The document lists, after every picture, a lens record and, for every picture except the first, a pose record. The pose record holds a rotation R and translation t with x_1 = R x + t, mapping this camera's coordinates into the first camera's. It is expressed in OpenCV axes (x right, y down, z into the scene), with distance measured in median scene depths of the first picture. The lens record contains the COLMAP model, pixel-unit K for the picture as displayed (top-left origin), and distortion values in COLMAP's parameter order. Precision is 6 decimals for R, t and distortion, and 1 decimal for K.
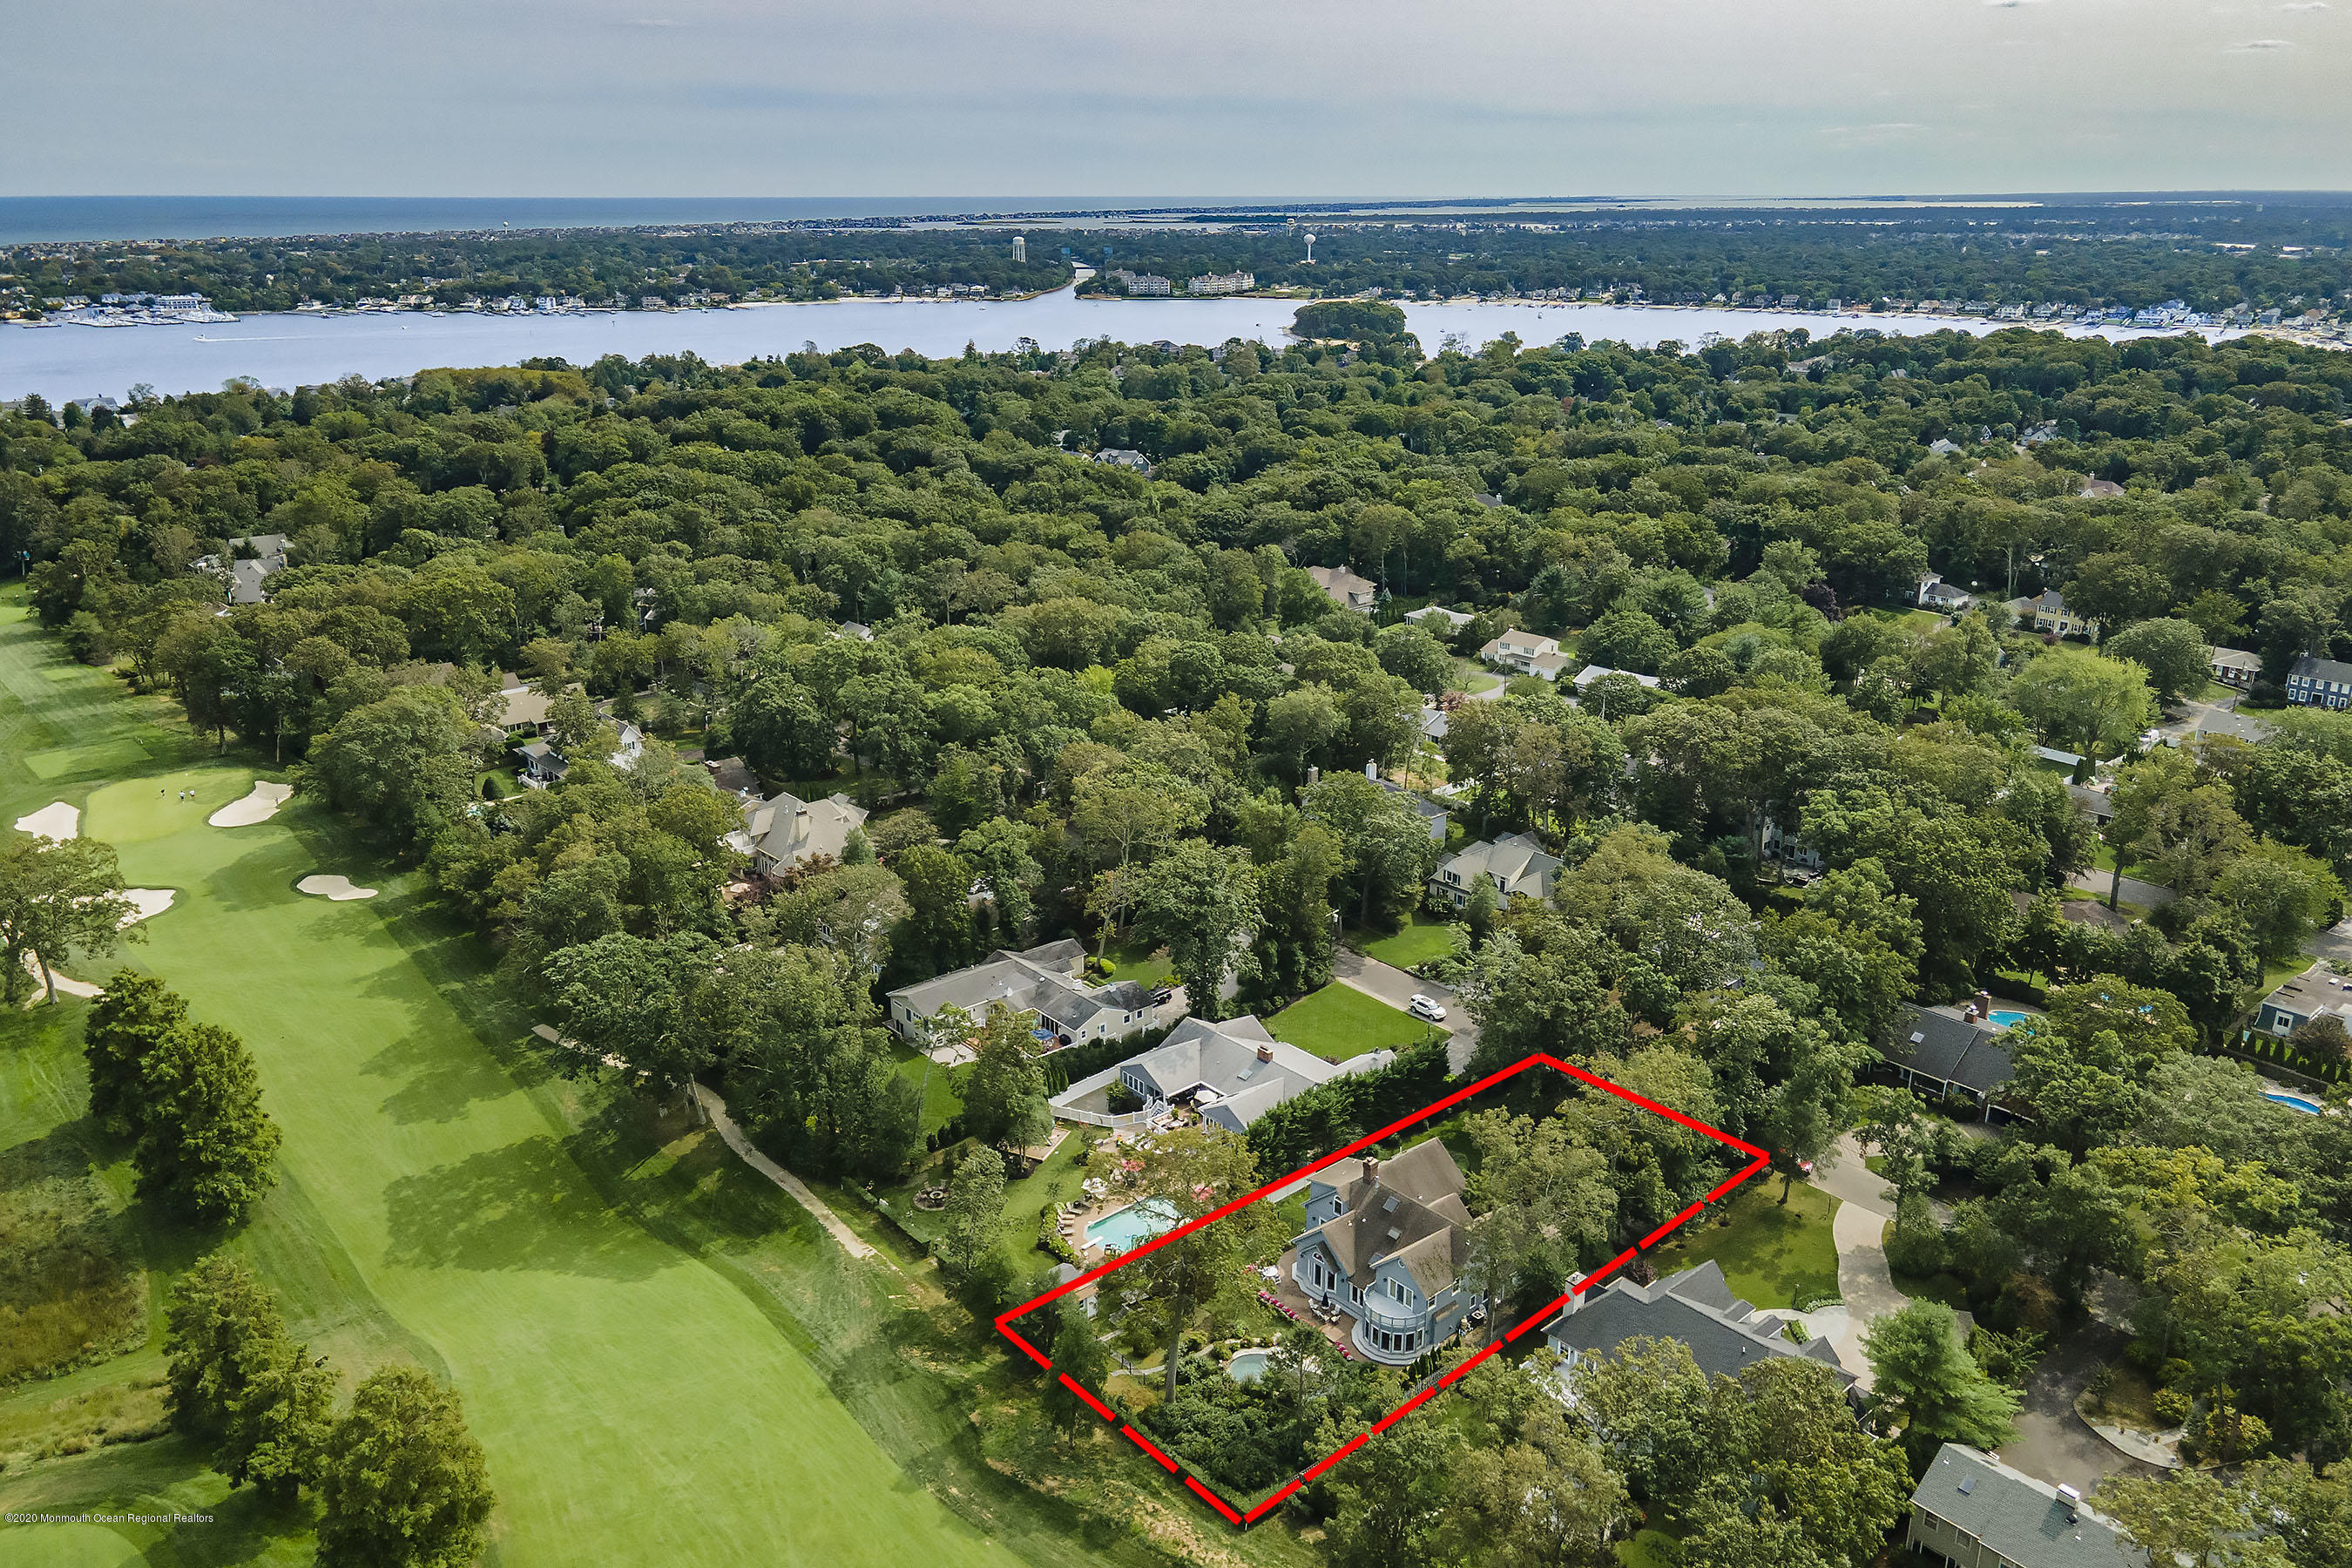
lens RADIAL K [[1599.0, 0, 1176.0], [0, 1599.0, 784.0], [0, 0, 1]] dist [0.000822, -0.001578]
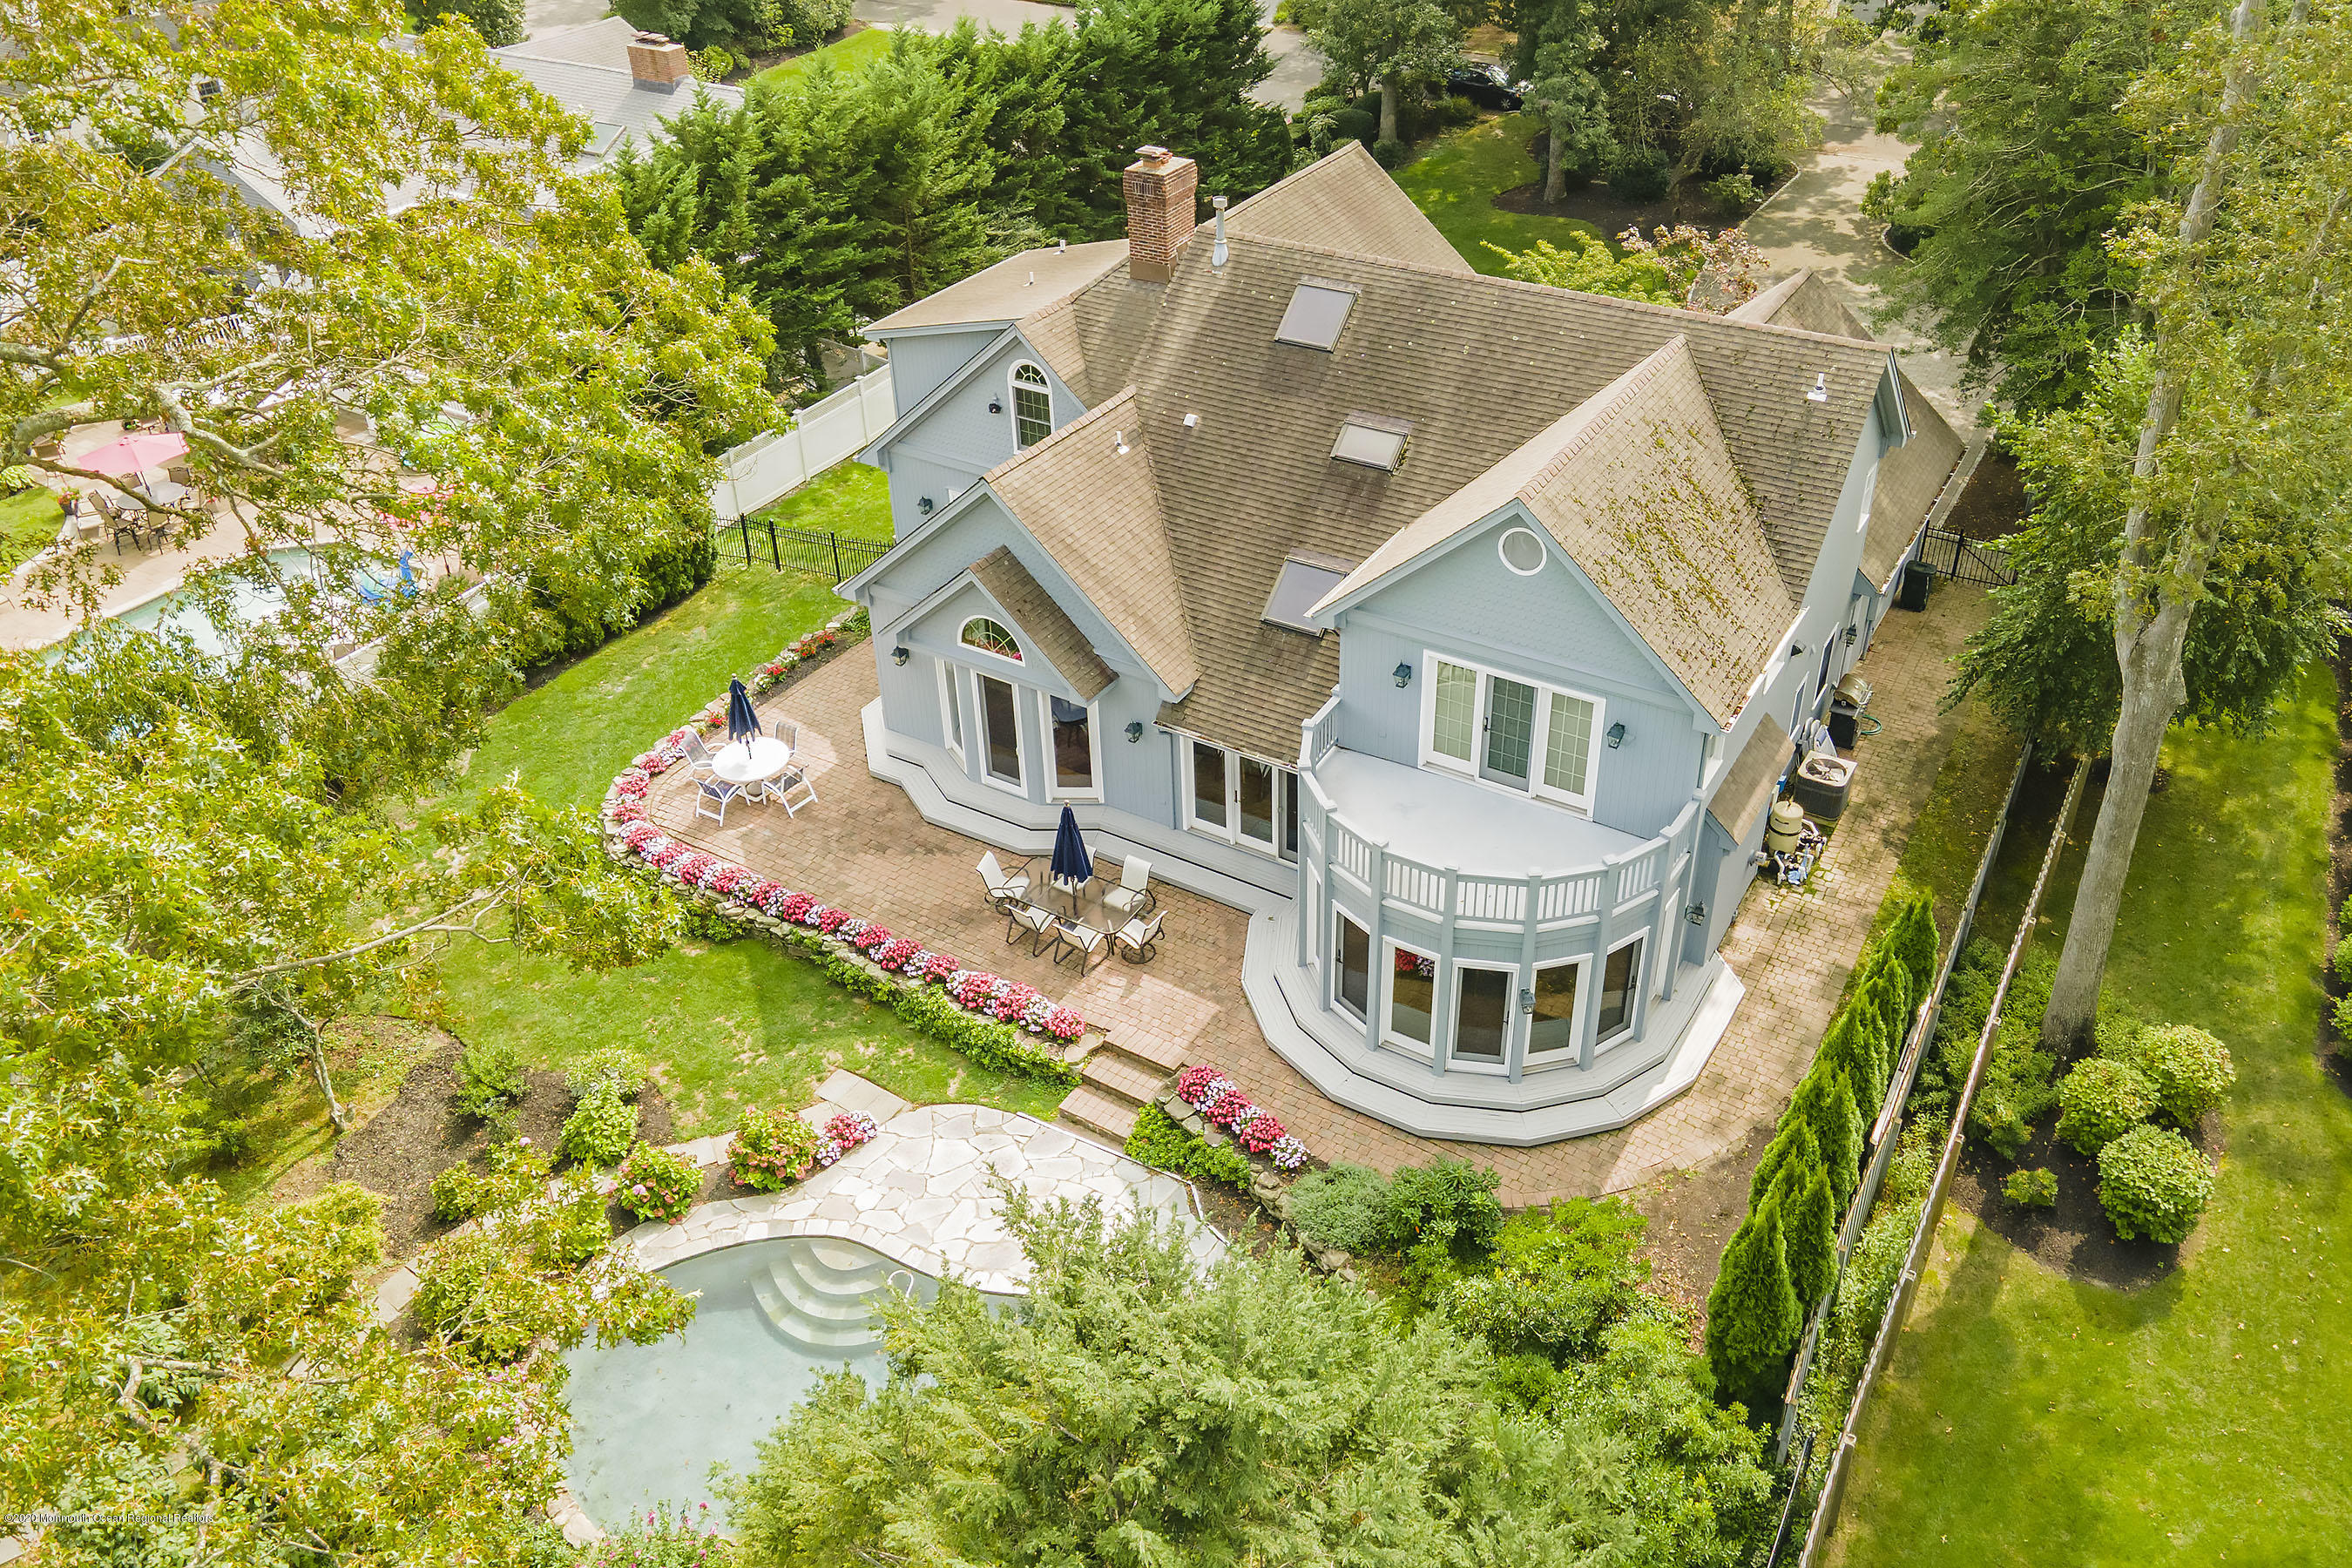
lens RADIAL K [[1806.8, 0, 1181.1], [0, 1806.8, 751.0], [0, 0, 1]] dist [0.001421, -0.000182]
pose [[0.955023, -0.182419, 0.233783, 0.059736], [0.110876, 0.950879, 0.289025, 0.255684], [-0.275023, -0.250105, 0.928337, 0.812255]]
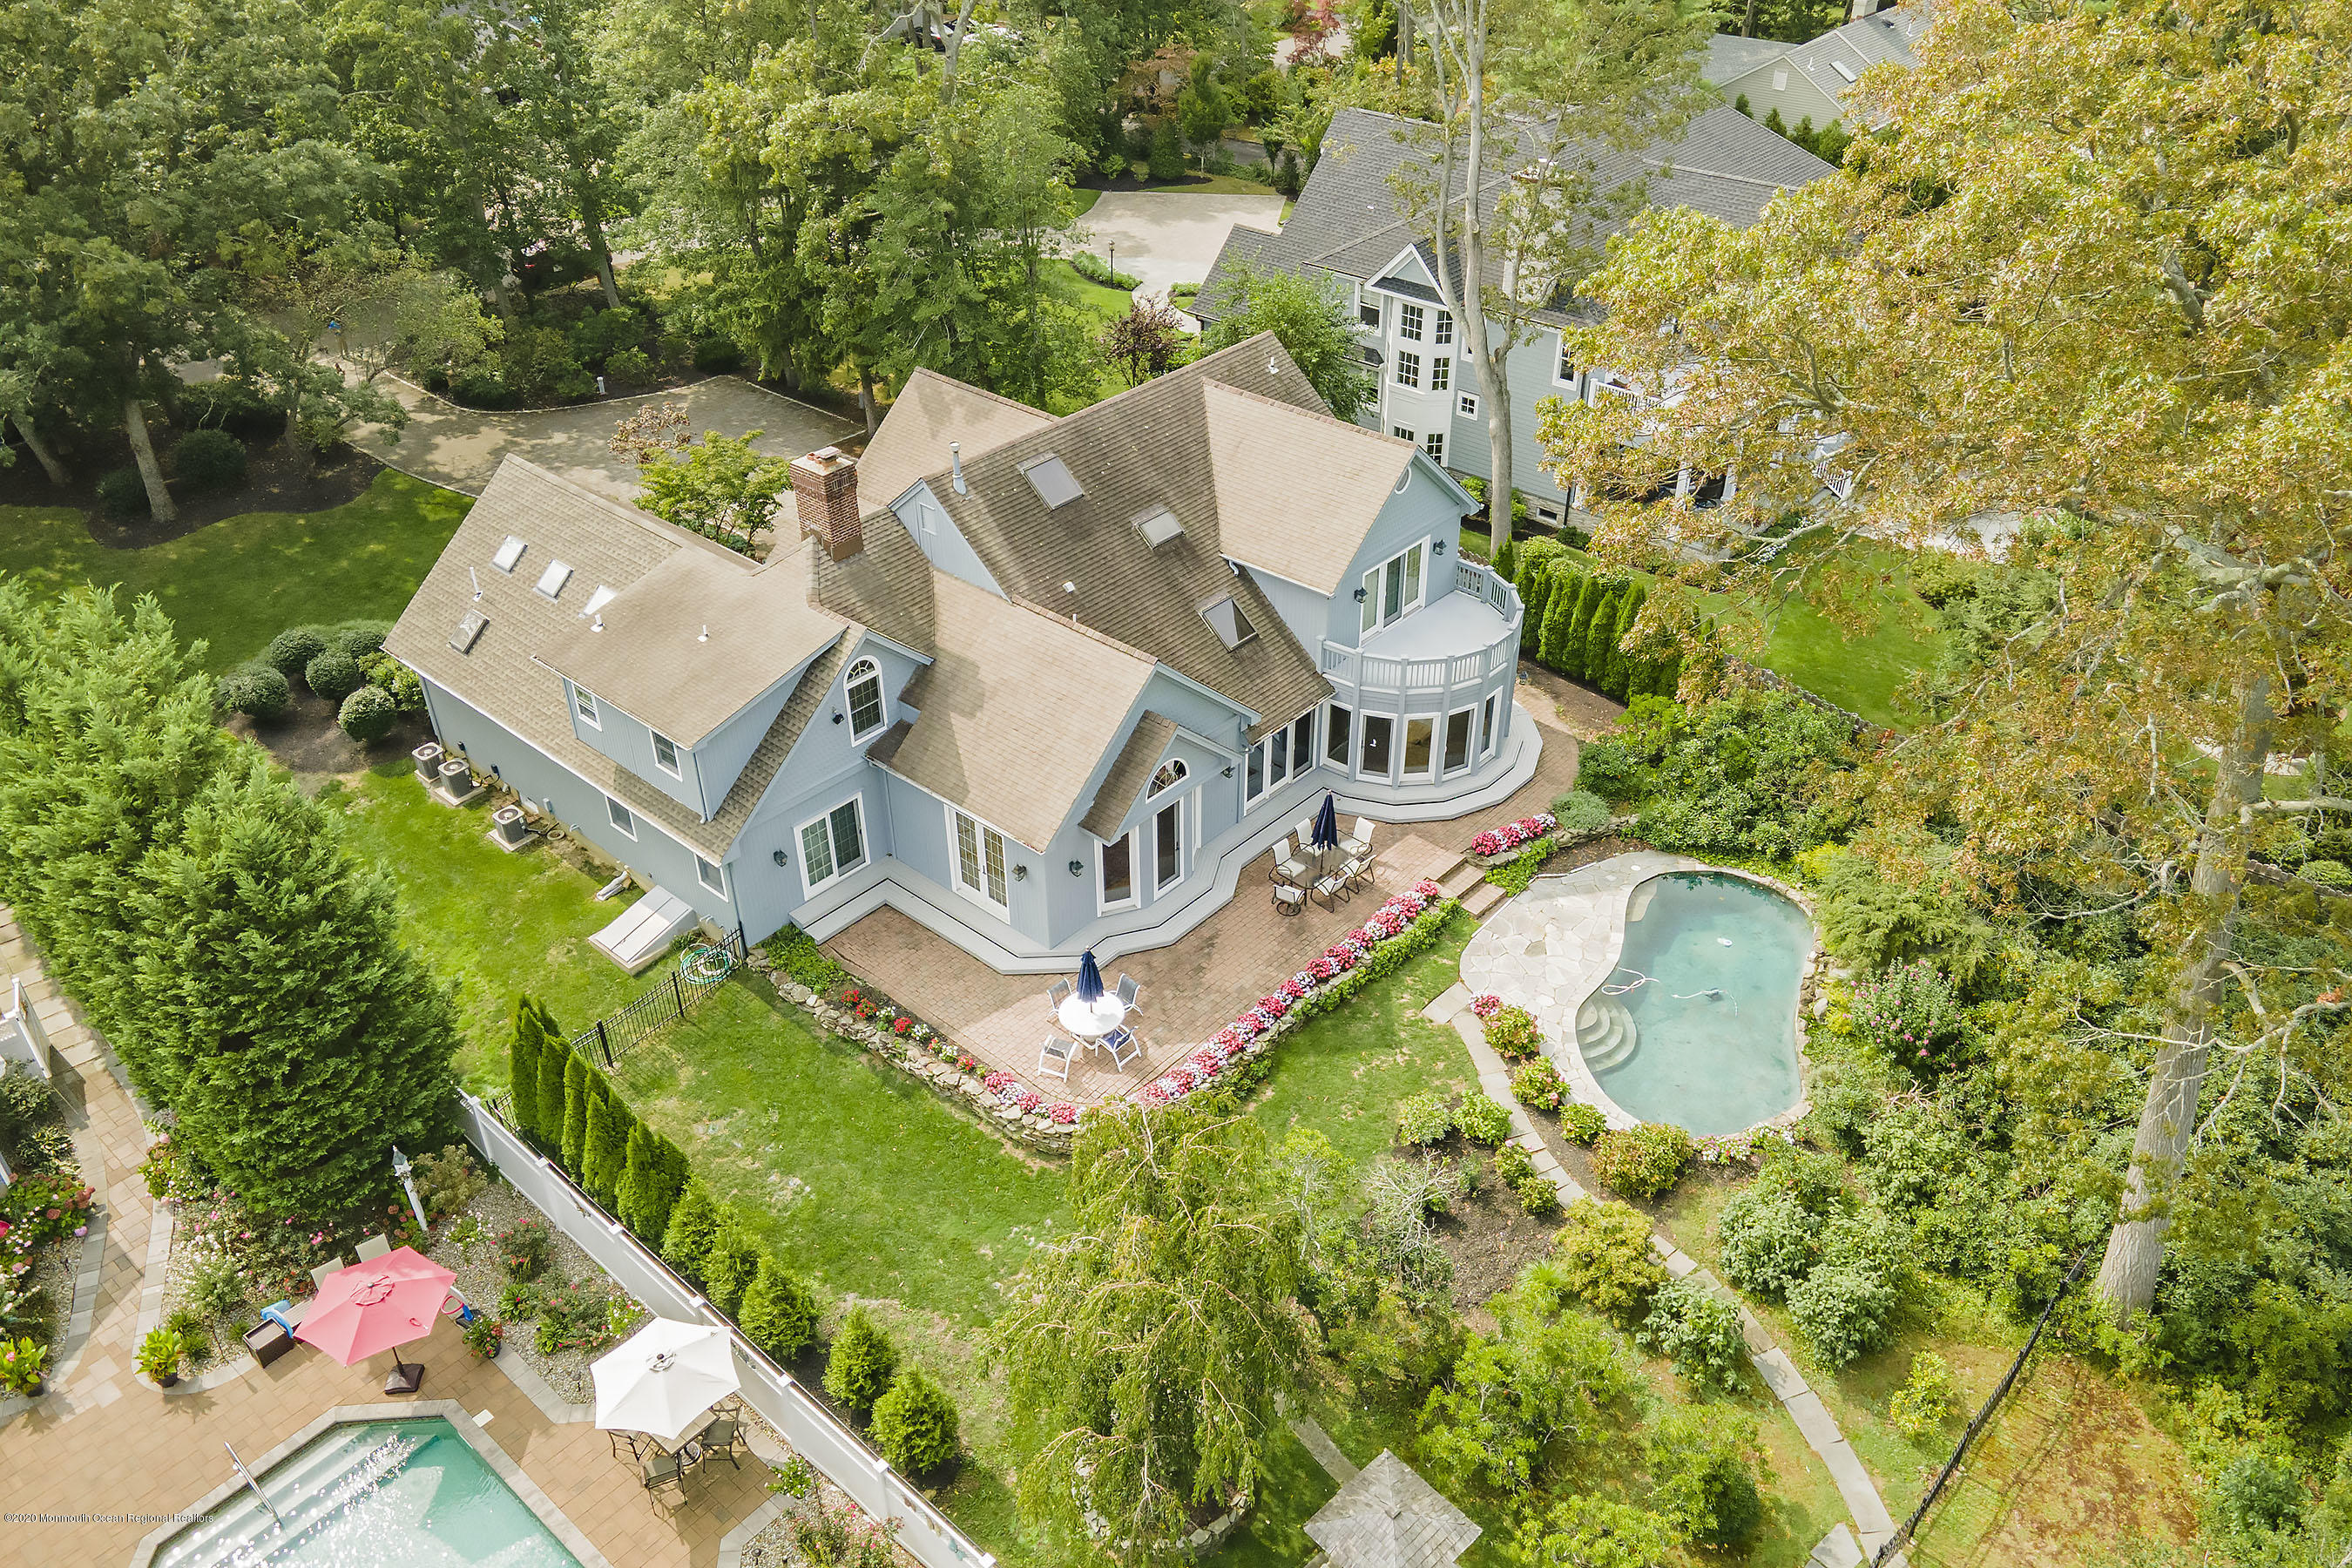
lens RADIAL K [[1806.8, 0, 1181.1], [0, 1806.8, 751.0], [0, 0, 1]] dist [0.001421, -0.000182]
pose [[-0.120162, -0.544501, 0.830108, -0.140209], [0.314641, 0.772172, 0.552043, 0.145548], [-0.941574, 0.327521, 0.078537, 0.996614]]
